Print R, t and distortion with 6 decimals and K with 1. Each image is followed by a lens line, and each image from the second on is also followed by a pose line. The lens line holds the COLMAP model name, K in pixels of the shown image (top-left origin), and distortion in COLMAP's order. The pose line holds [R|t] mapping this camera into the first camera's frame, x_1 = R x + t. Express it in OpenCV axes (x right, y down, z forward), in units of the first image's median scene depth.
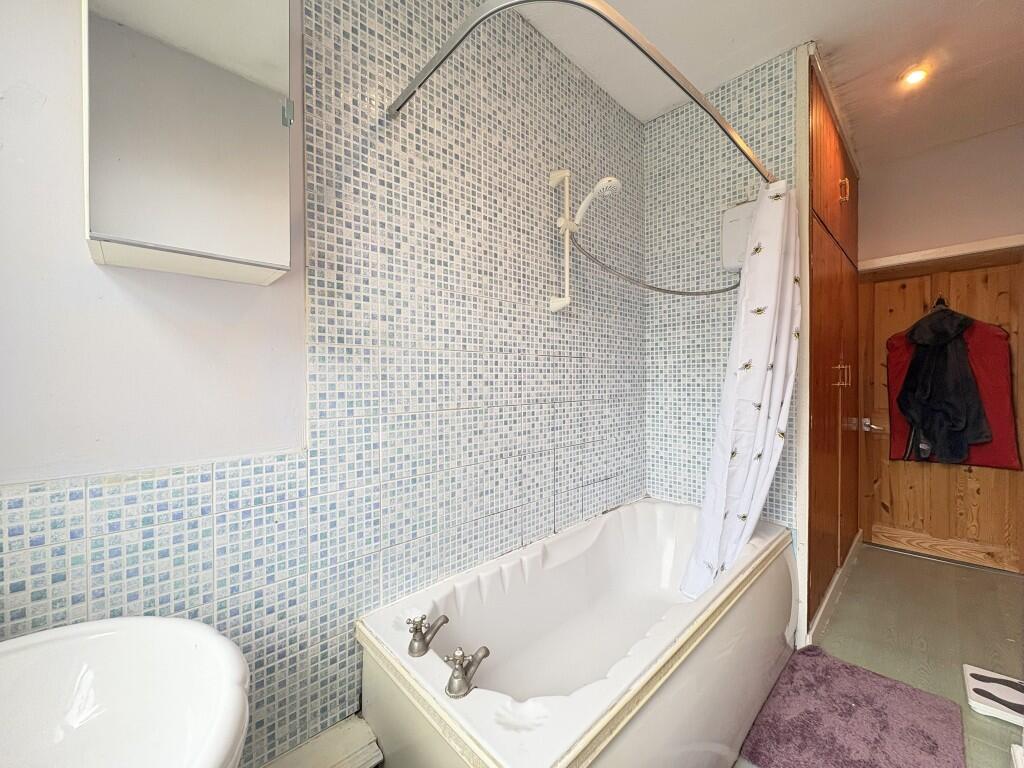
lens RADIAL K [[409.3, 0, 510.4], [0, 409.3, 381.4], [0, 0, 1]] dist [-0.001620, 0.000017]
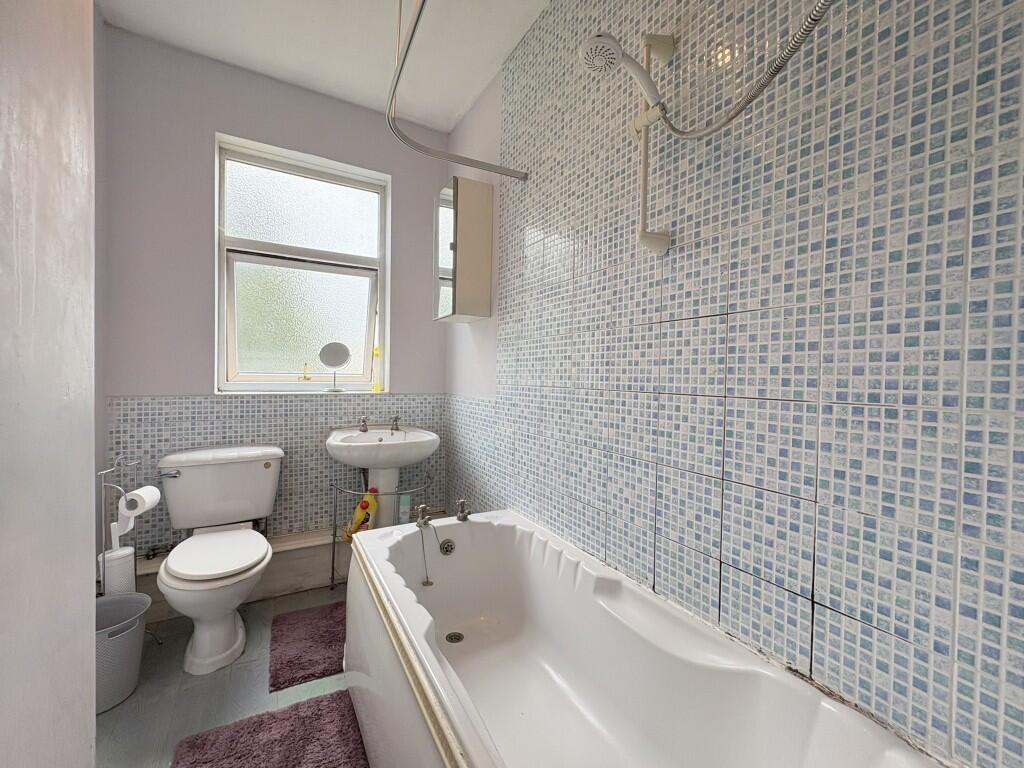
lens RADIAL K [[409.3, 0, 510.4], [0, 409.3, 381.4], [0, 0, 1]] dist [-0.001620, 0.000017]
pose [[-0.237822, 0.013441, -0.971216, 0.859905], [-0.025571, 0.999471, 0.020094, 0.027732], [0.970972, 0.029614, -0.237352, 0.991090]]
